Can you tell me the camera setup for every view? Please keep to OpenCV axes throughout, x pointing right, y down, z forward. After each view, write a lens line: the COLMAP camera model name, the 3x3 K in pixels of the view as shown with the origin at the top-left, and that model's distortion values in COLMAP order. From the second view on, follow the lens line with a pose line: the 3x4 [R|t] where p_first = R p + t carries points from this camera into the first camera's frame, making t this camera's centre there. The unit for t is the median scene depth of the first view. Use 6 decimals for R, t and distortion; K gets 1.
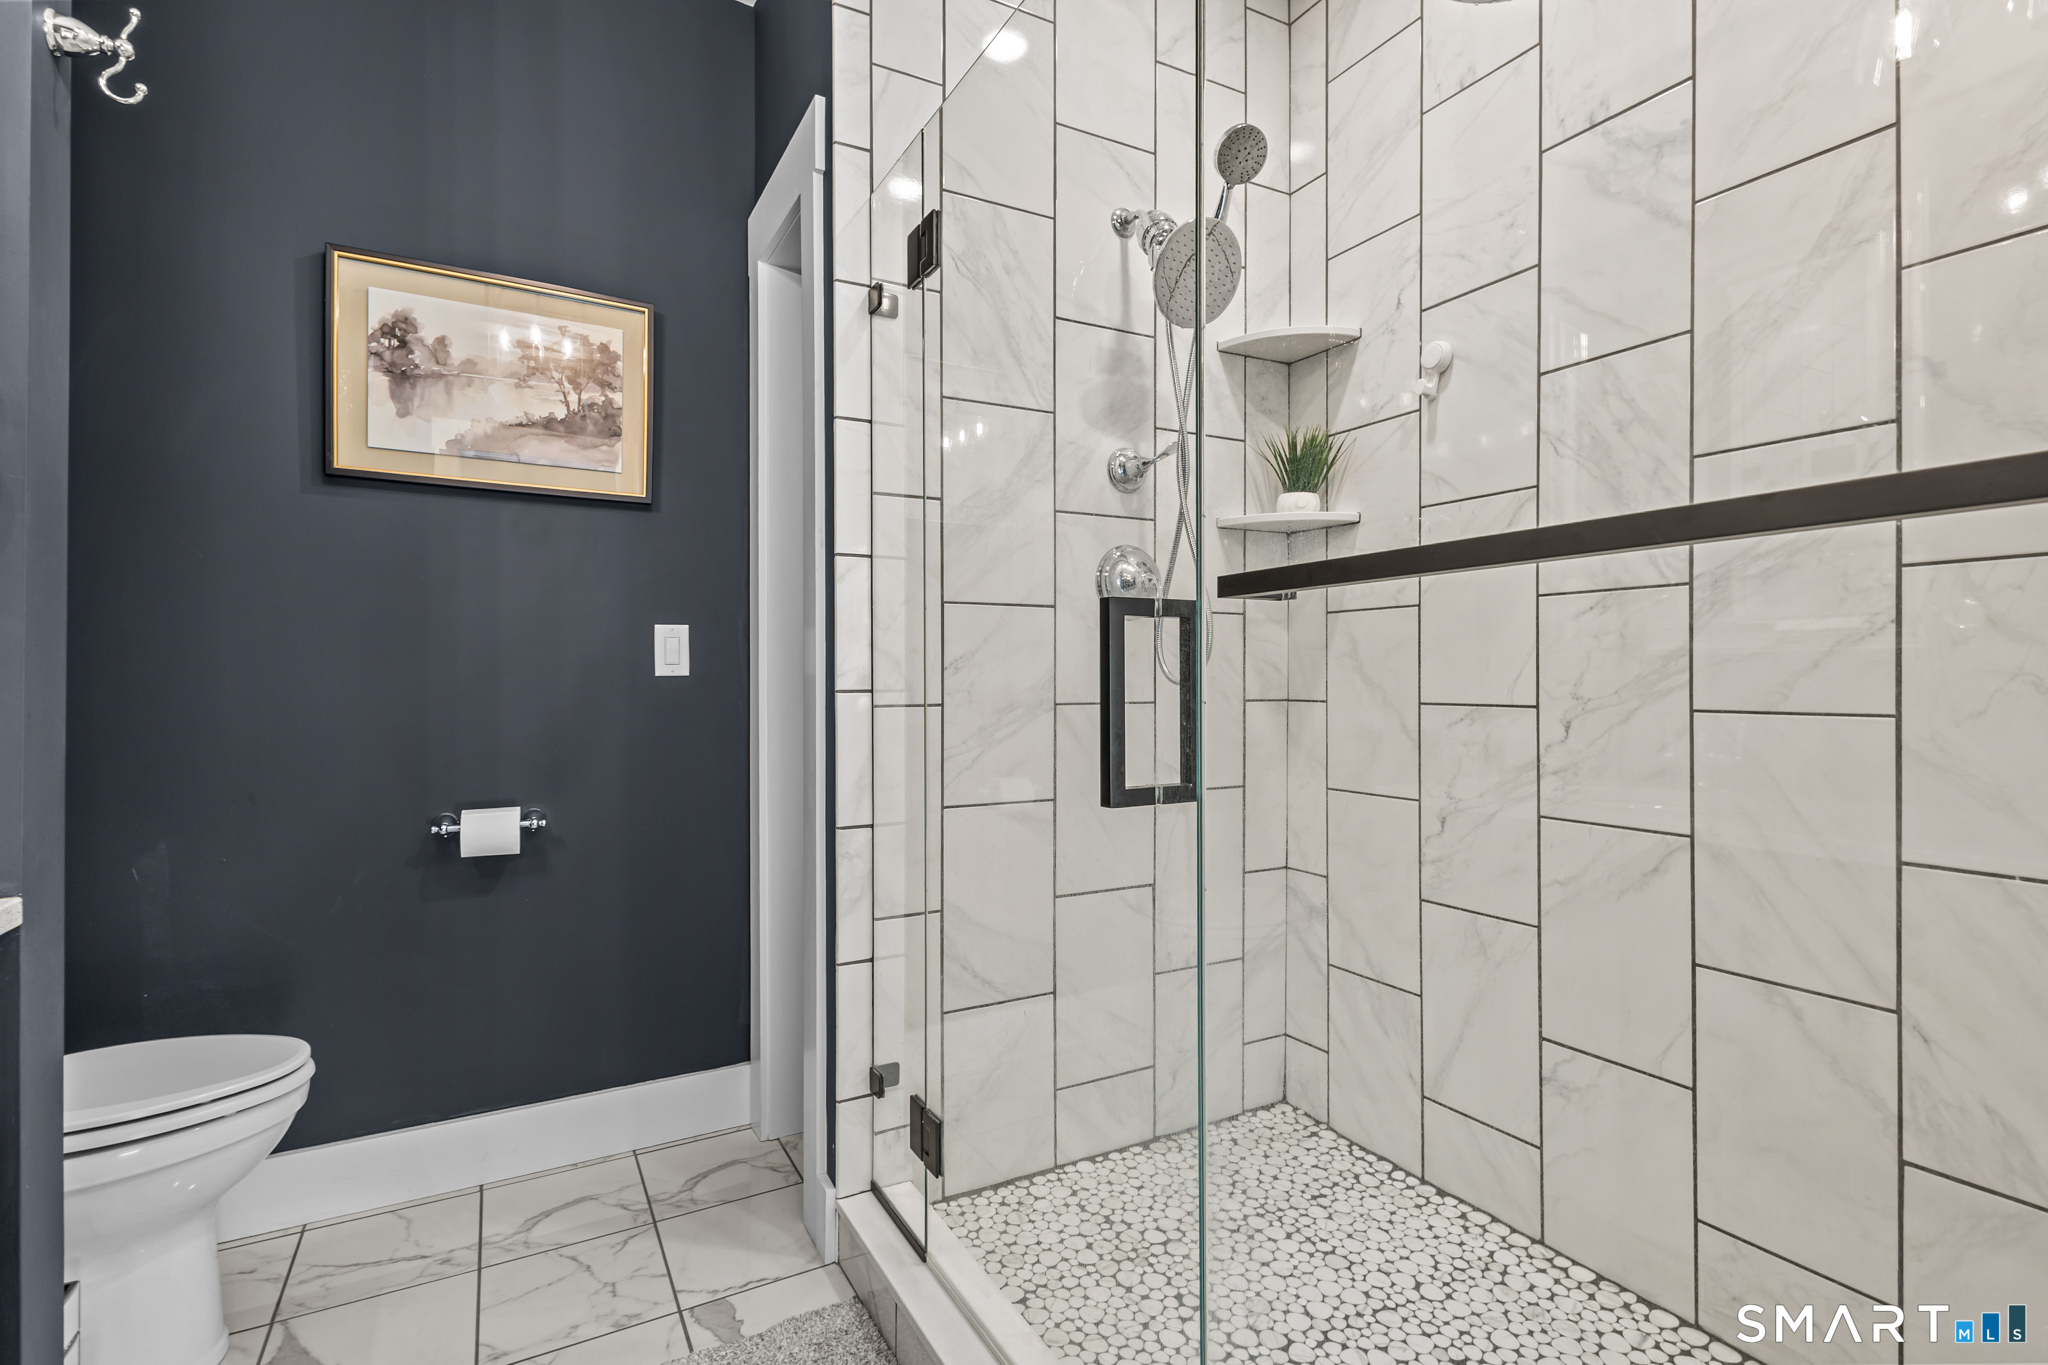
lens RADIAL K [[955.0, 0, 1028.7], [0, 955.0, 675.2], [0, 0, 1]] dist [0.011165, -0.003900]
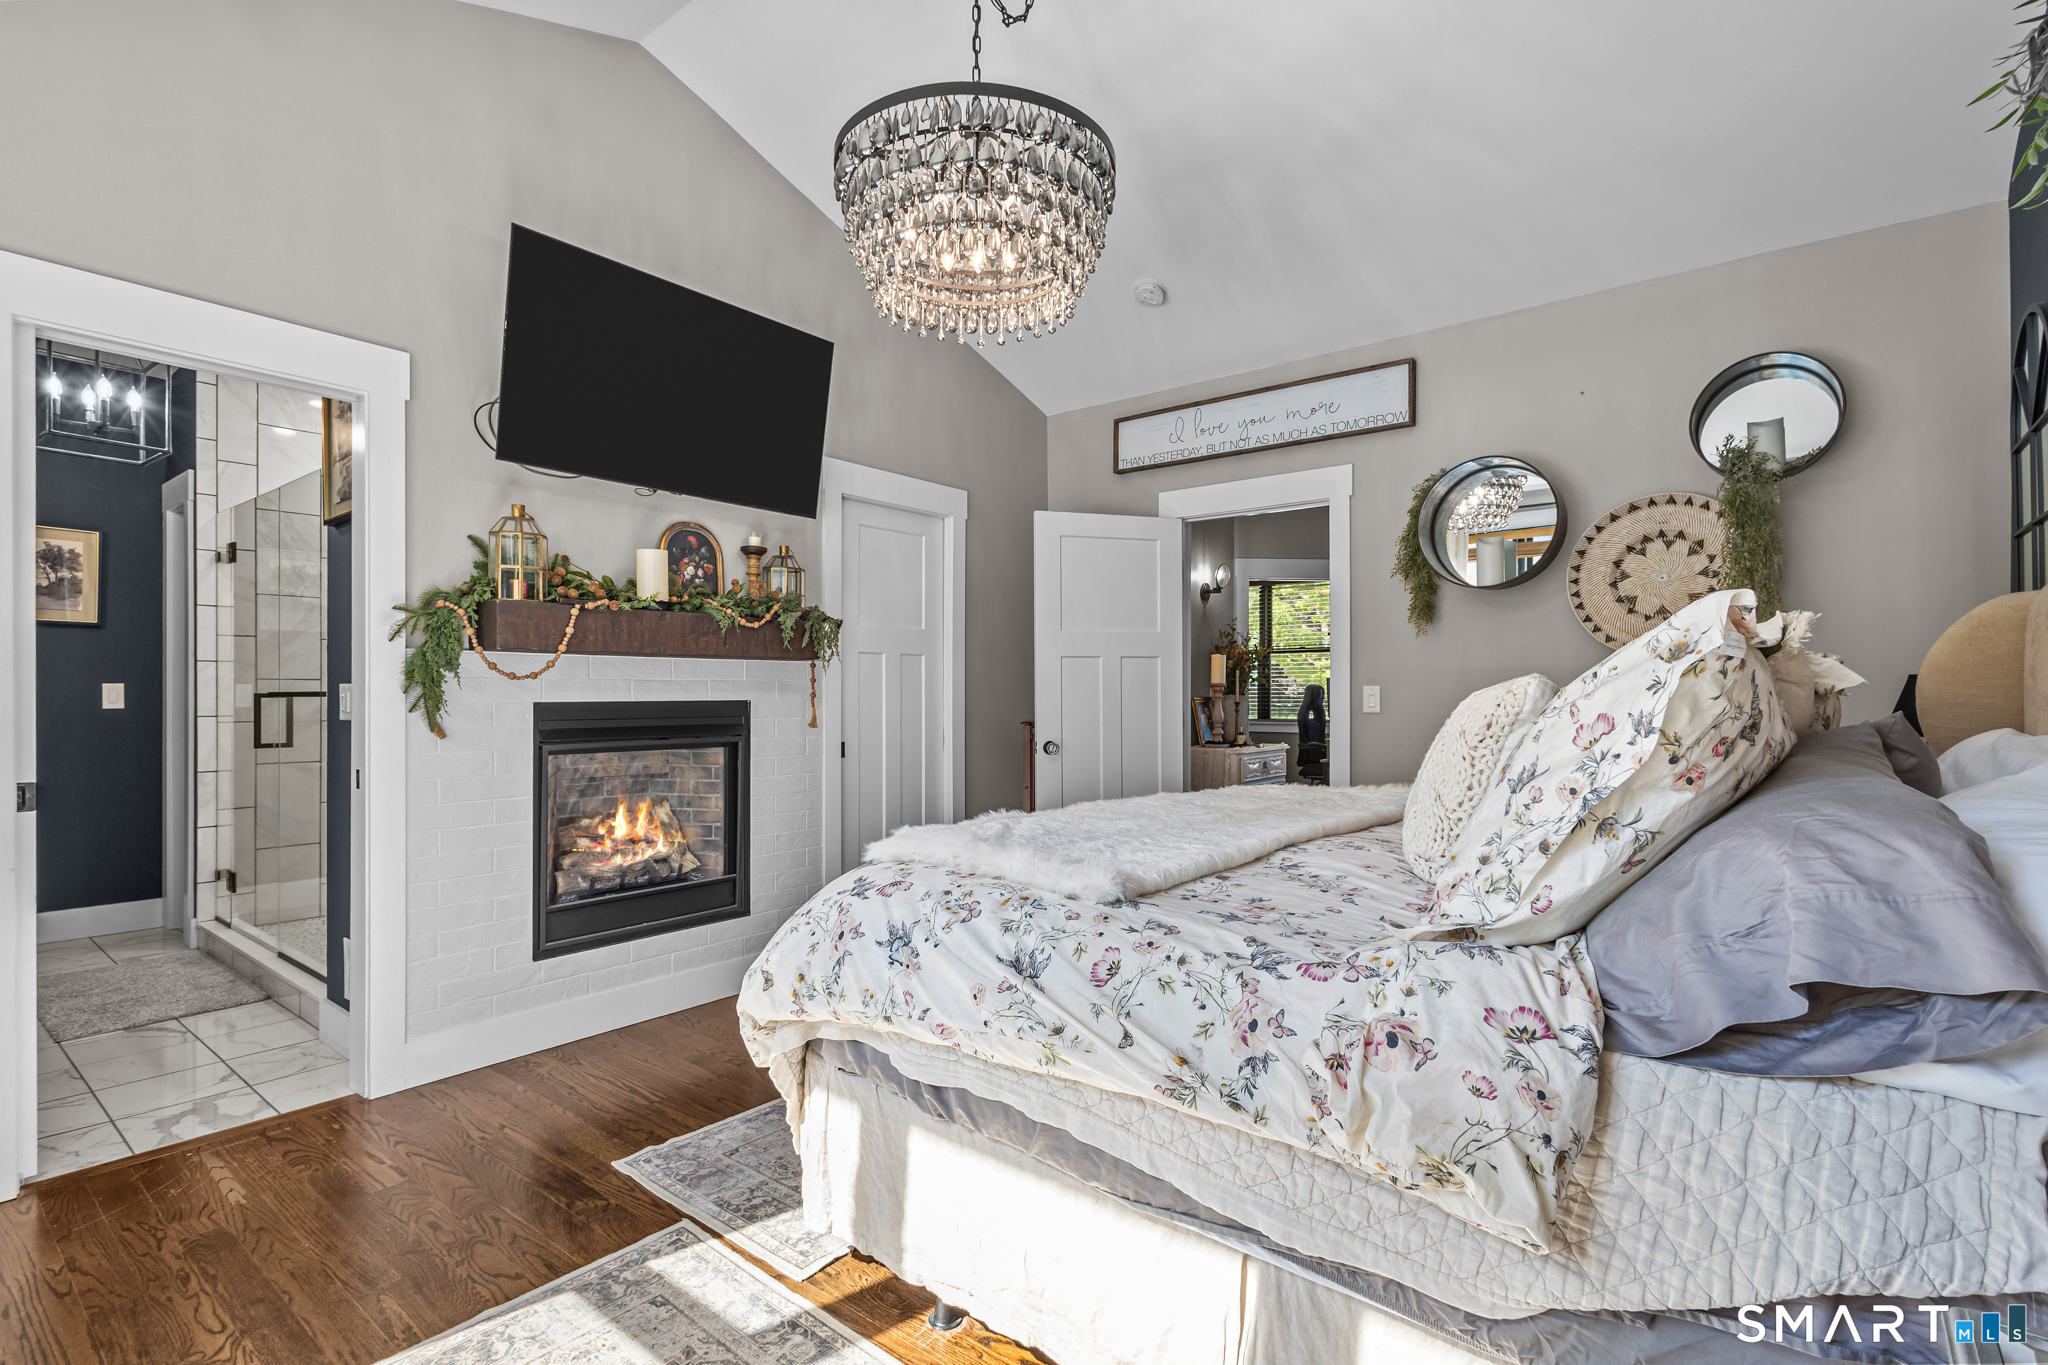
lens RADIAL K [[955.0, 0, 1017.9], [0, 955.0, 665.9], [0, 0, 1]] dist [0.011165, -0.003900]
pose [[0.928985, -0.001072, 0.370116, 0.770679], [0.004902, 0.999944, -0.009409, -0.071996], [-0.370085, 0.010556, 0.928938, -1.891371]]
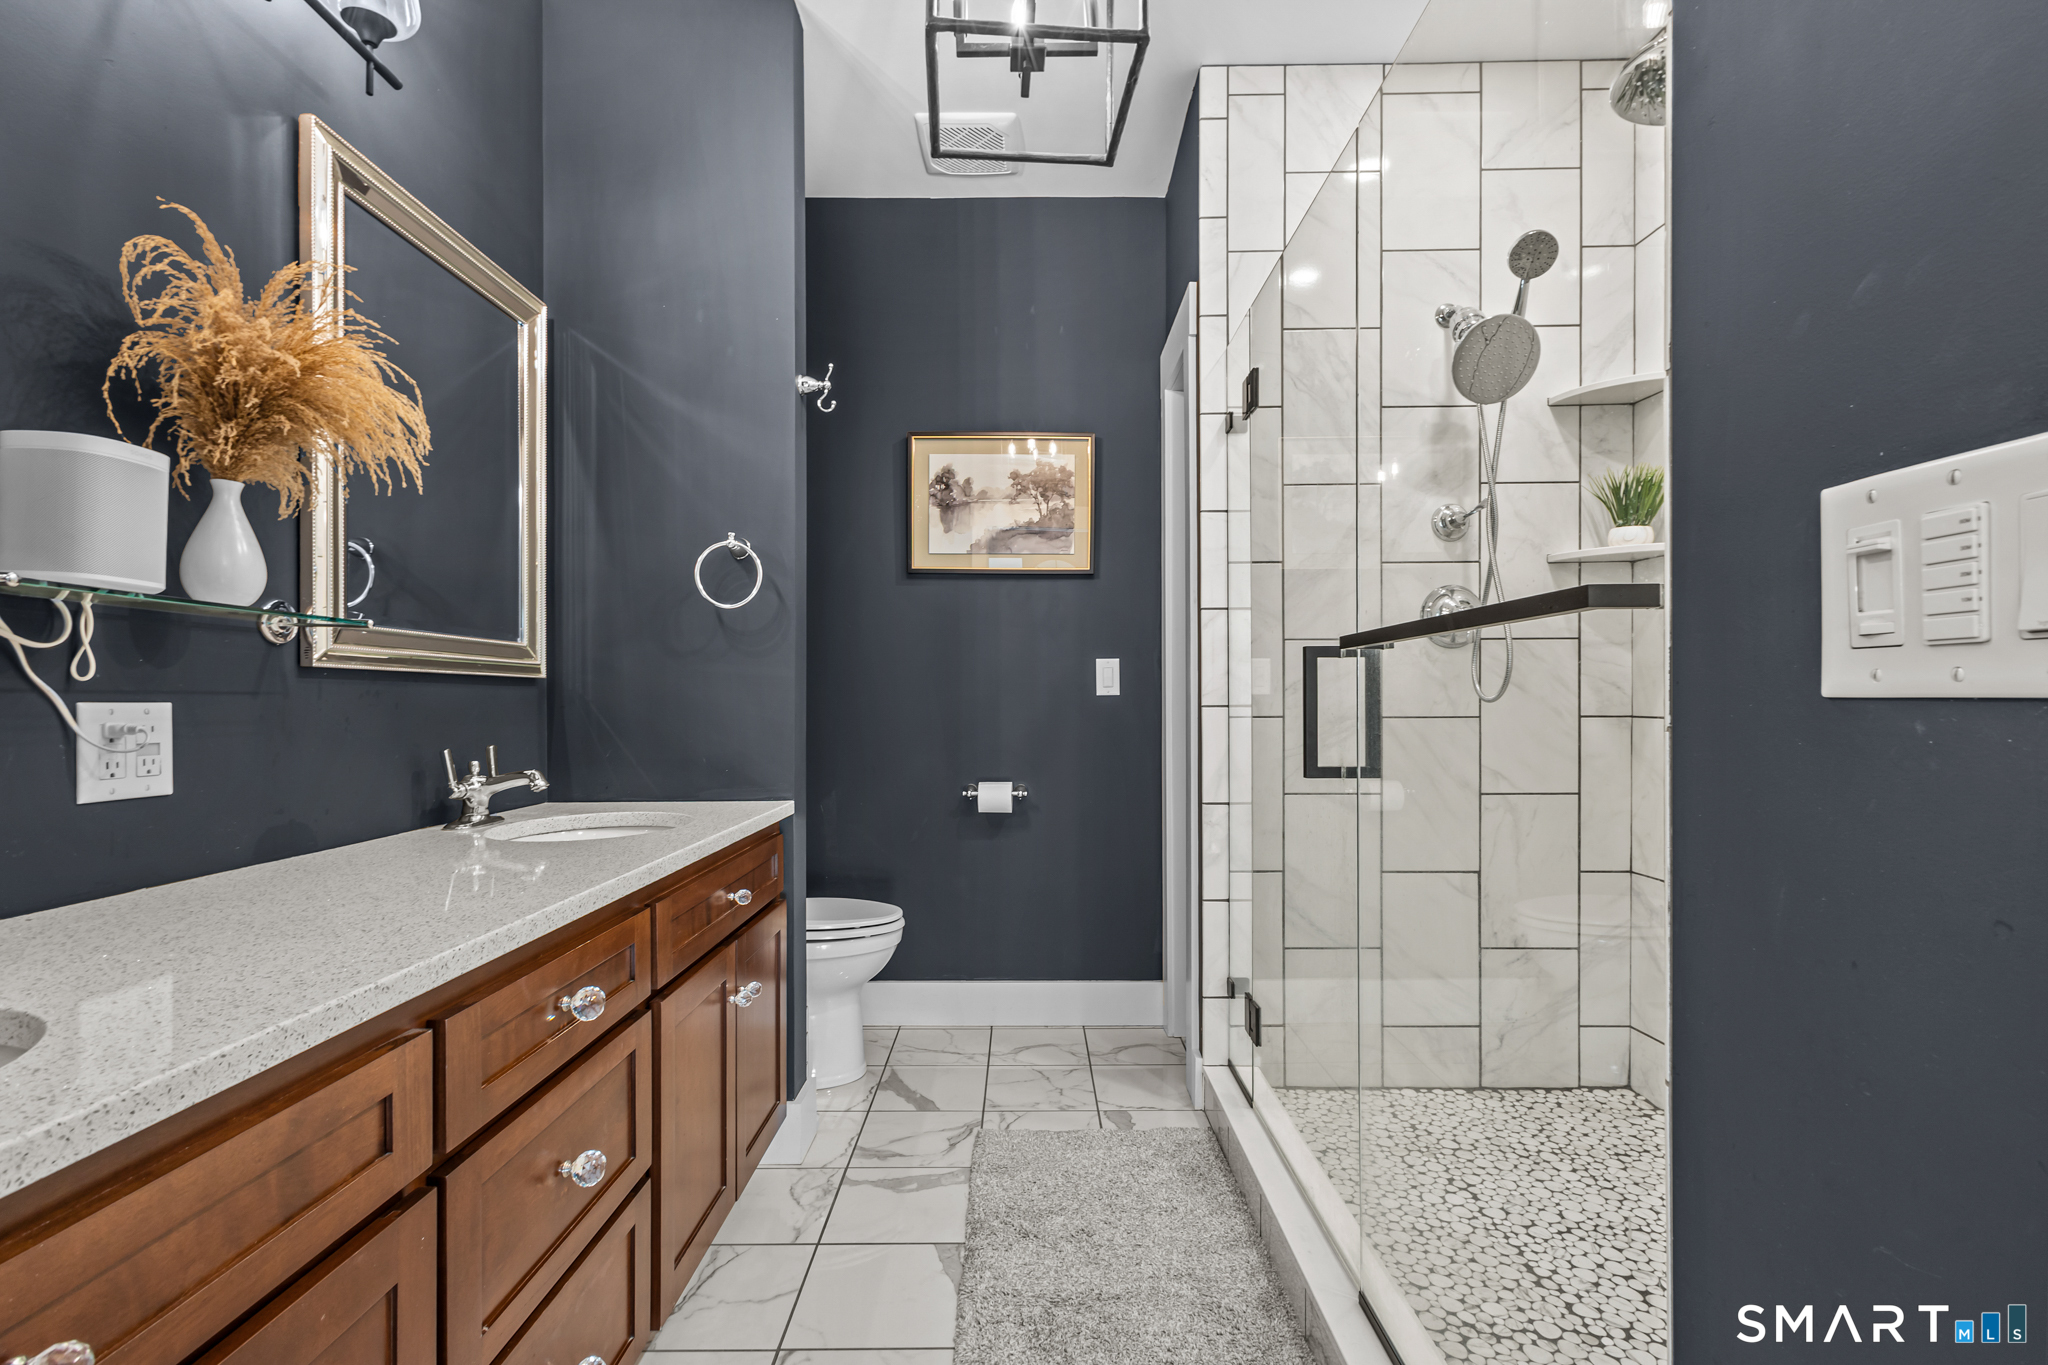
lens RADIAL K [[955.0, 0, 1015.6], [0, 955.0, 700.0], [0, 0, 1]] dist [0.011165, -0.003900]
pose [[0.867811, -0.000278, -0.496895, 0.238925], [0.003205, 0.999982, 0.005037, -0.000307], [0.496885, -0.005964, 0.867796, -0.327731]]
